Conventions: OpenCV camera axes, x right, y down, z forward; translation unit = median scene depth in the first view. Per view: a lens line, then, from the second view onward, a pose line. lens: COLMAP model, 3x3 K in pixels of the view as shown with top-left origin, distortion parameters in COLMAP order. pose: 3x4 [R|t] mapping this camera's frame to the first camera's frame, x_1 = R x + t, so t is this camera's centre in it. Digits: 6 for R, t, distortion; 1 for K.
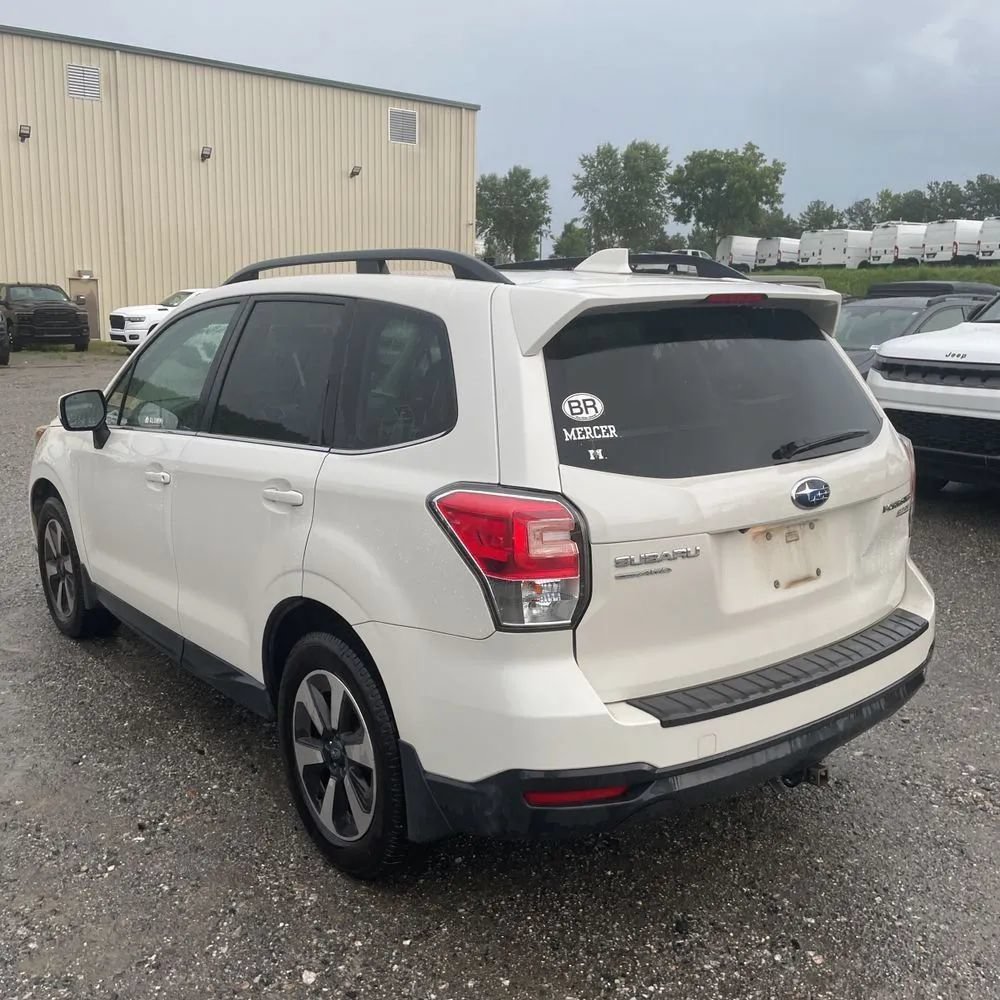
lens RADIAL K [[1015.6, 0, 516.2], [0, 1015.6, 494.6], [0, 0, 1]] dist [0.095929, -0.140474]
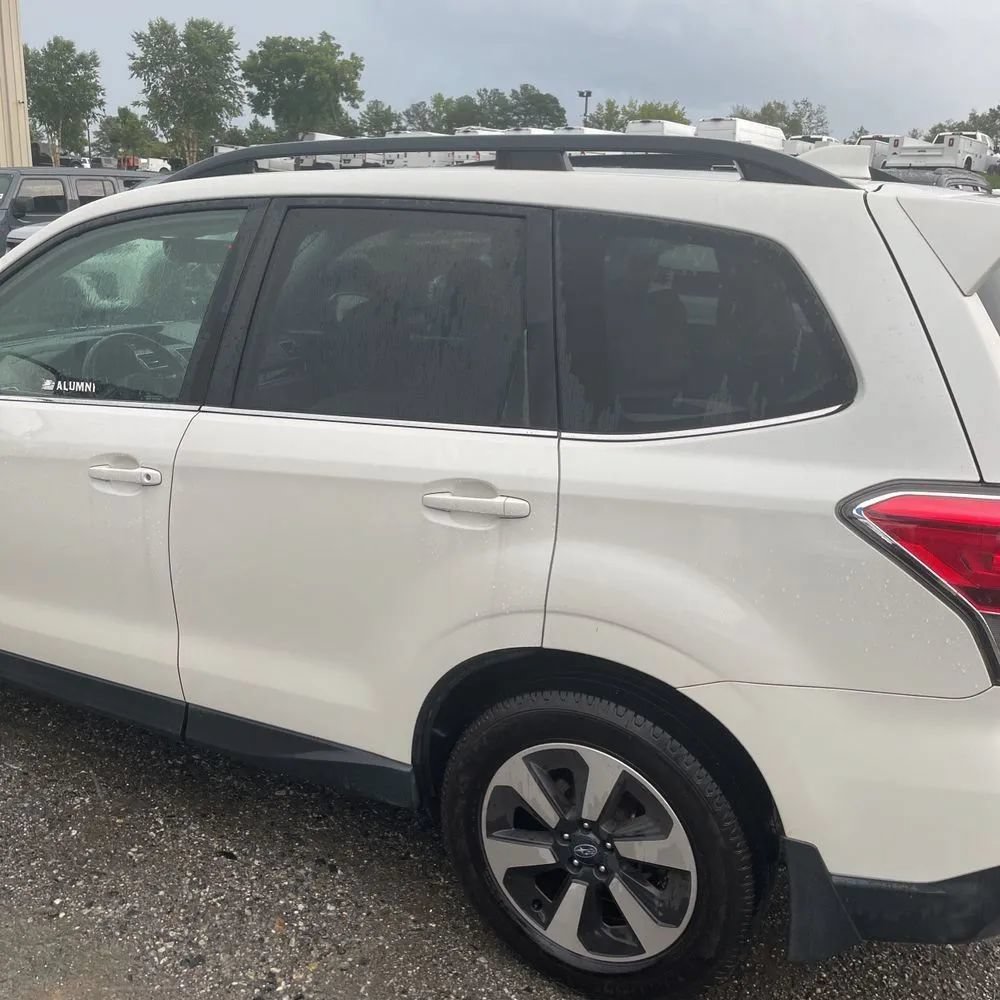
lens RADIAL K [[1013.4, 0, 493.9], [0, 1013.4, 507.0], [0, 0, 1]] dist [0.091757, -0.126017]
pose [[0.921472, -0.094524, 0.376768, -0.030570], [0.055213, 0.991965, 0.113830, -0.004711], [-0.384500, -0.084088, 0.919287, 0.023774]]
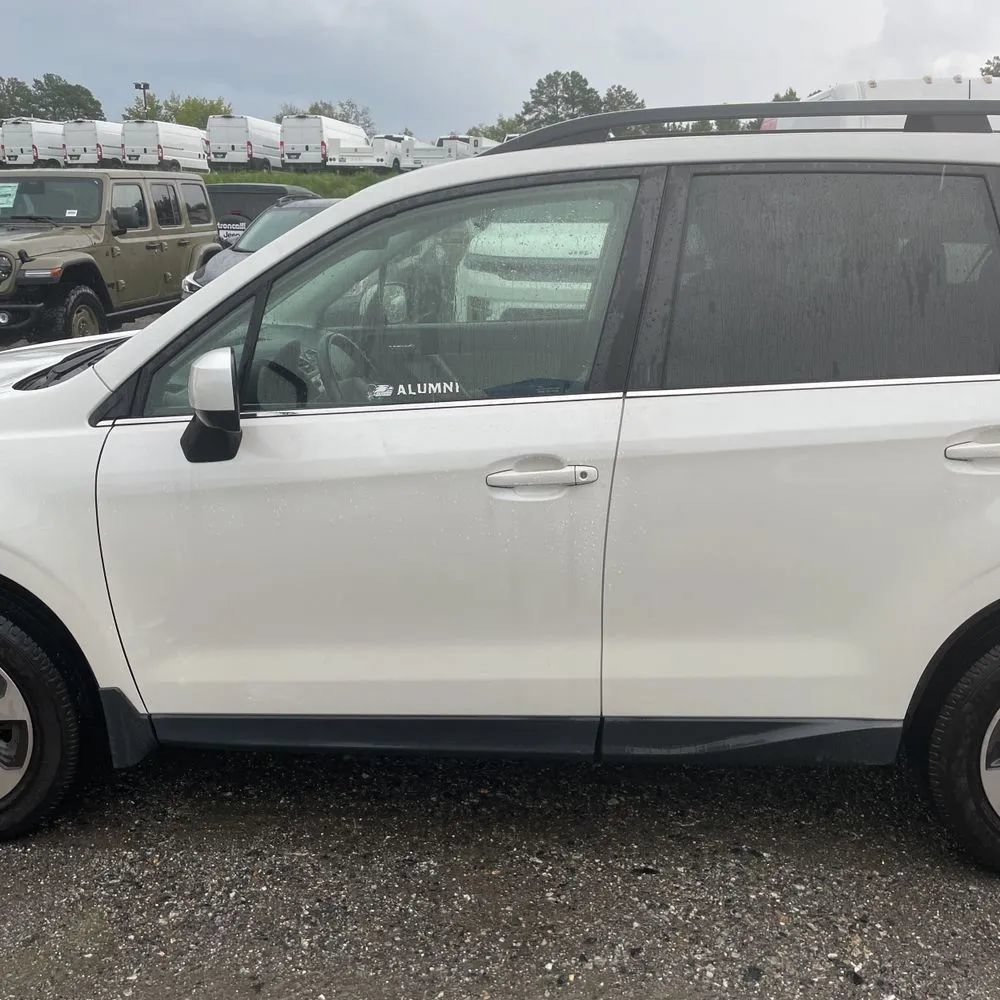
lens RADIAL K [[1013.8, 0, 507.2], [0, 1013.8, 501.0], [0, 0, 1]] dist [0.094231, -0.128399]
pose [[0.672469, -0.203792, 0.711515, -0.063248], [0.138197, 0.979011, 0.149795, -0.007639], [-0.727108, -0.002403, 0.686519, 0.048891]]
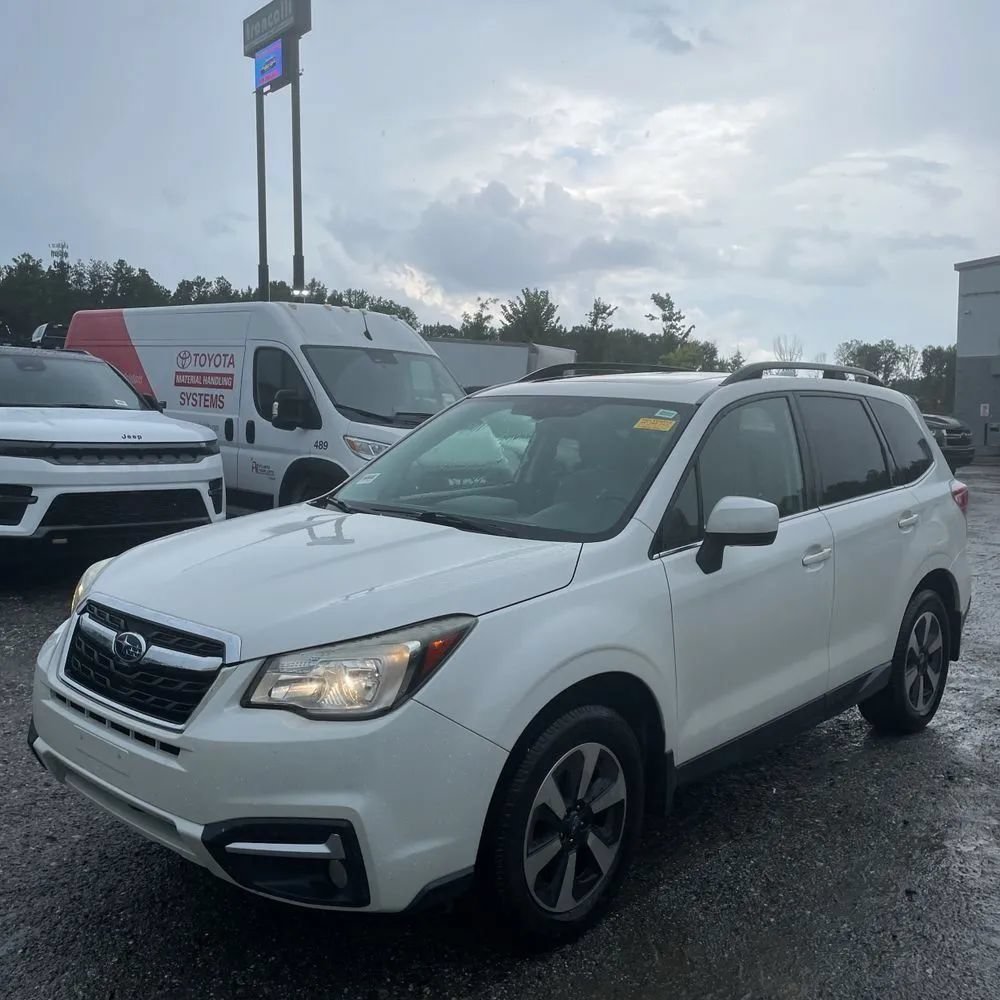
lens RADIAL K [[1013.8, 0, 507.2], [0, 1013.8, 501.0], [0, 0, 1]] dist [0.094231, -0.128399]
pose [[-0.175677, -0.095041, 0.979849, -0.107951], [0.159461, 0.979437, 0.123590, -0.020949], [-0.971447, 0.177960, -0.156909, 0.119612]]
